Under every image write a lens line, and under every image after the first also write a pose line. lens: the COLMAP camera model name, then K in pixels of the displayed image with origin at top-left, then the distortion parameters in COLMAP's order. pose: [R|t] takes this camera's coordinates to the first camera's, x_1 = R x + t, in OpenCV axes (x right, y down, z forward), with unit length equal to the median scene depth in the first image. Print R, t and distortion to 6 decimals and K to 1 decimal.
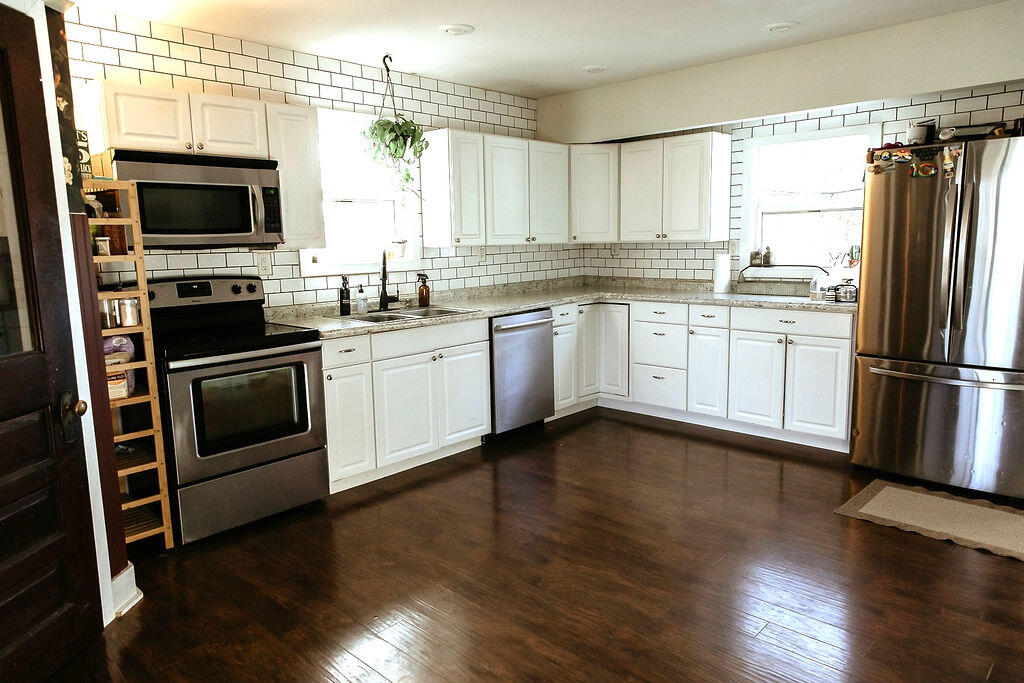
lens RADIAL K [[680.4, 0, 512.0], [0, 680.4, 341.5], [0, 0, 1]] dist [0.016553, -0.008709]
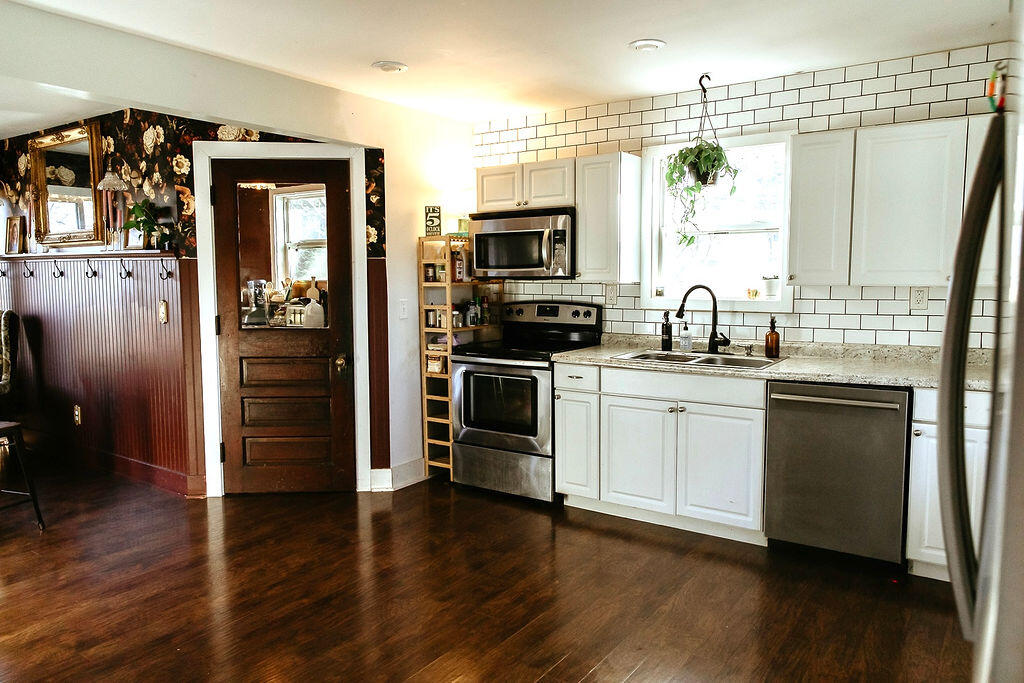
lens RADIAL K [[726.2, 0, 512.0], [0, 726.2, 341.5], [0, 0, 1]] dist [0.009470, 0.002473]
pose [[0.141356, 0.111310, -0.983681, 0.677437], [-0.149300, 0.984690, 0.089969, -0.101746], [0.978636, 0.134146, 0.155810, 0.559095]]
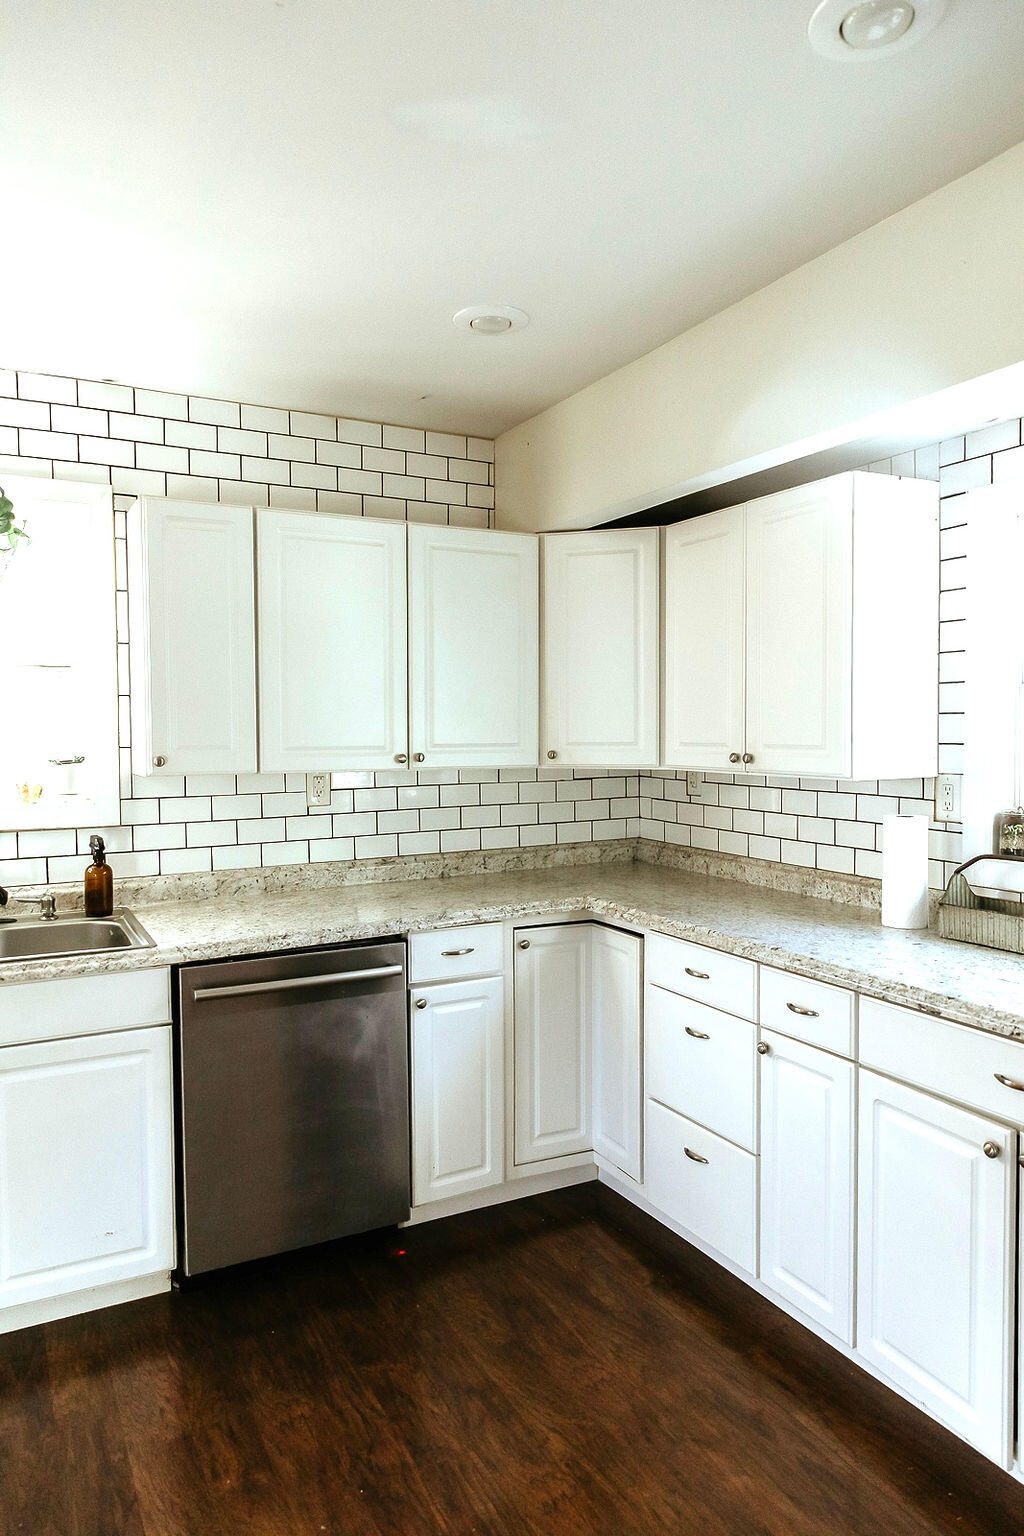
lens RADIAL K [[1020.6, 0, 511.3], [0, 1020.6, 772.6], [0, 0, 1]] dist [0.016553, -0.008709]
pose [[0.944566, 0.031325, -0.326825, 0.313605], [-0.064636, 0.993699, -0.091564, -0.096991], [0.321897, 0.107613, 0.940639, 0.479704]]
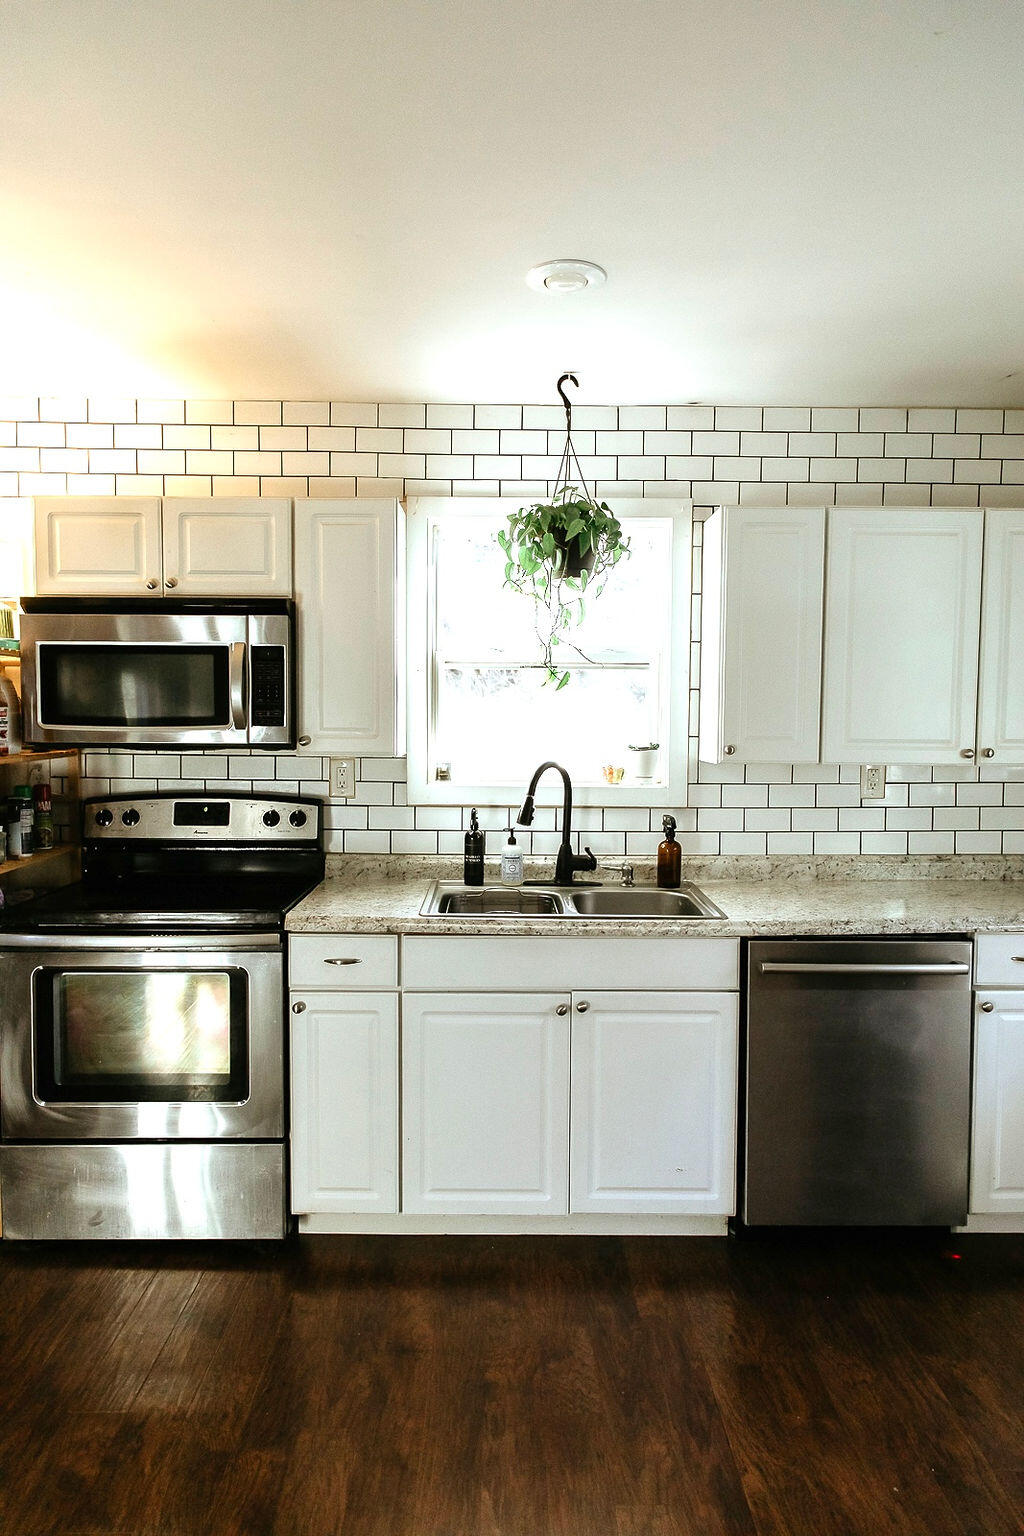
lens RADIAL K [[1020.6, 0, 511.3], [0, 1020.6, 772.6], [0, 0, 1]] dist [0.016553, -0.008709]
pose [[0.688204, 0.064125, -0.722678, 0.297799], [-0.131598, 0.990597, -0.037422, -0.088107], [0.713483, 0.120856, 0.690171, 0.429945]]
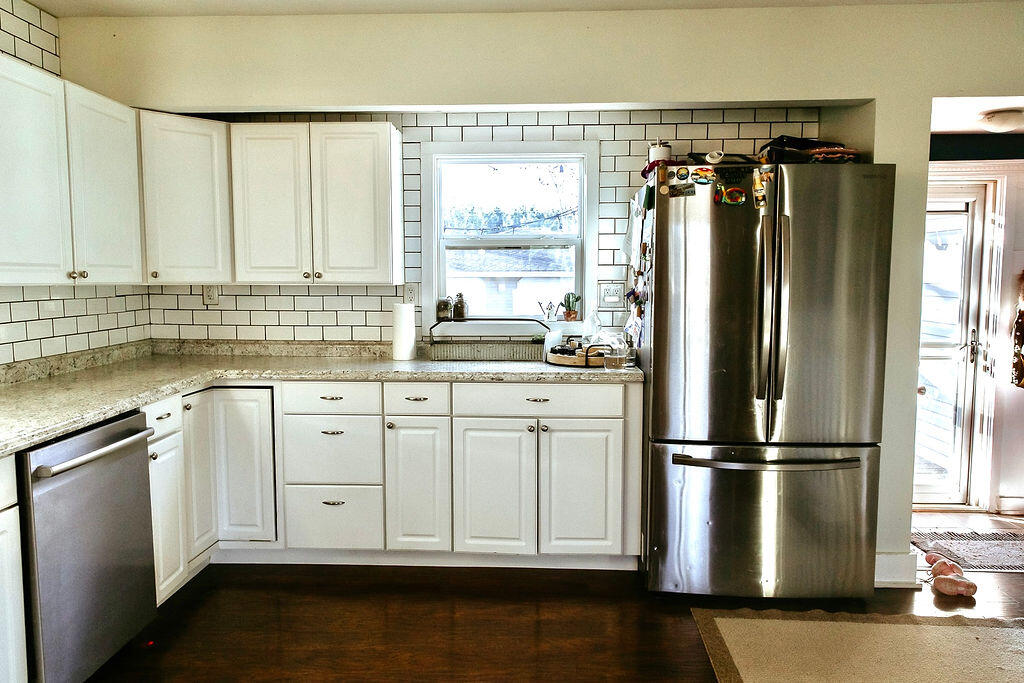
lens RADIAL K [[713.2, 0, 512.0], [0, 713.2, 341.5], [0, 0, 1]] dist [0.010738, -0.002204]
pose [[0.754079, -0.036703, 0.655757, -0.086831], [0.083274, 0.995722, -0.040029, -0.057020], [-0.651483, 0.084792, 0.753910, 0.425531]]
